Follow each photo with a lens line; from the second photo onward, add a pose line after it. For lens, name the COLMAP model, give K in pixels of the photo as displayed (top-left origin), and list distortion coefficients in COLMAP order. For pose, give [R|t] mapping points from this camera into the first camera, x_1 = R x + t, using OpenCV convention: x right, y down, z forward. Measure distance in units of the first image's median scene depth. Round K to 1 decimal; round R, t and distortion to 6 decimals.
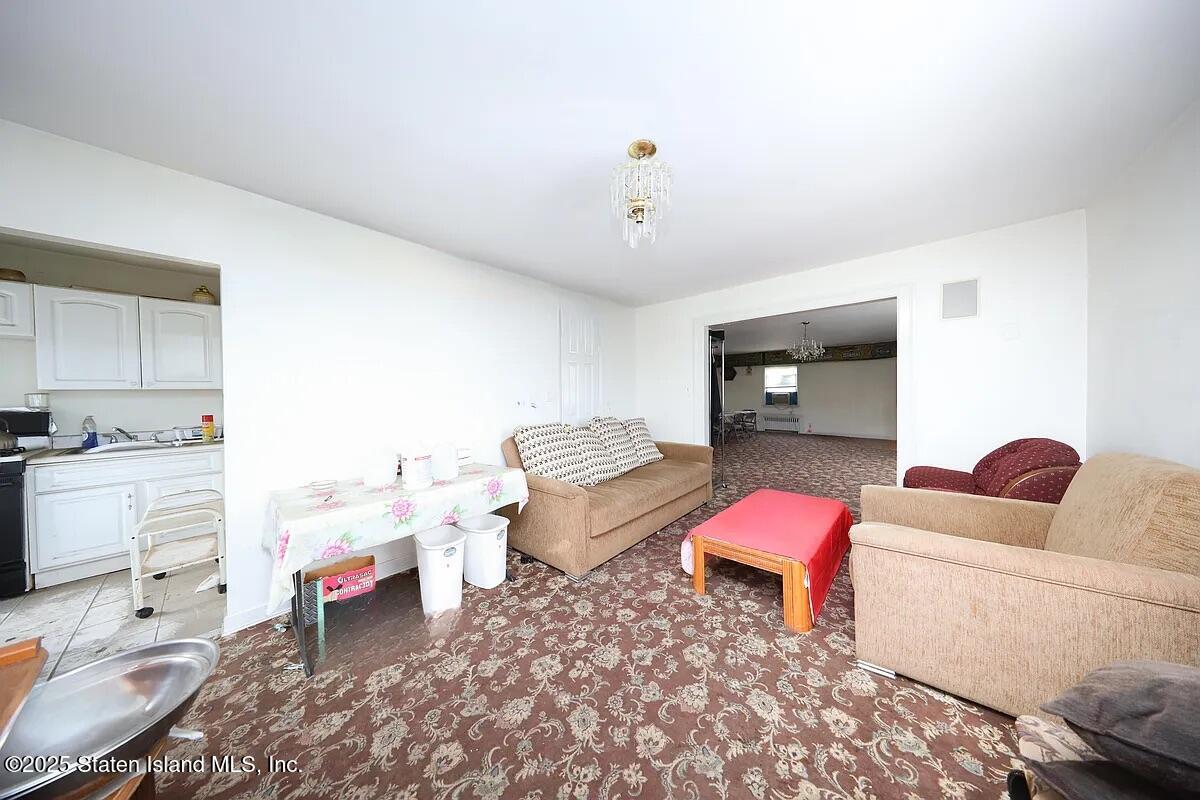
lens RADIAL K [[352.3, 0, 593.7], [0, 352.3, 391.8], [0, 0, 1]] dist [0.000087, -0.000014]
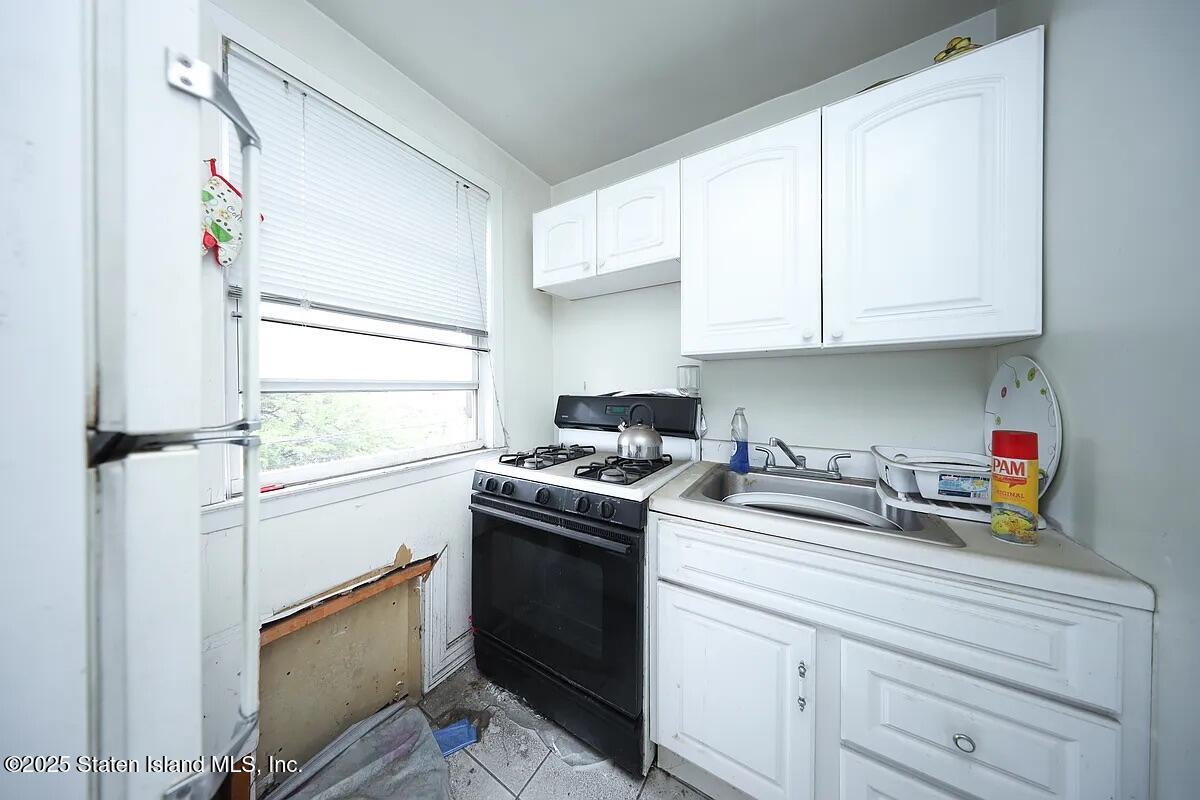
lens RADIAL K [[352.3, 0, 593.7], [0, 352.3, 391.8], [0, 0, 1]] dist [0.000087, -0.000014]
pose [[0.166566, 0.021249, -0.985801, -1.046697], [-0.001717, 0.999773, 0.021260, 0.037622], [0.986029, -0.001848, 0.166565, 0.768031]]
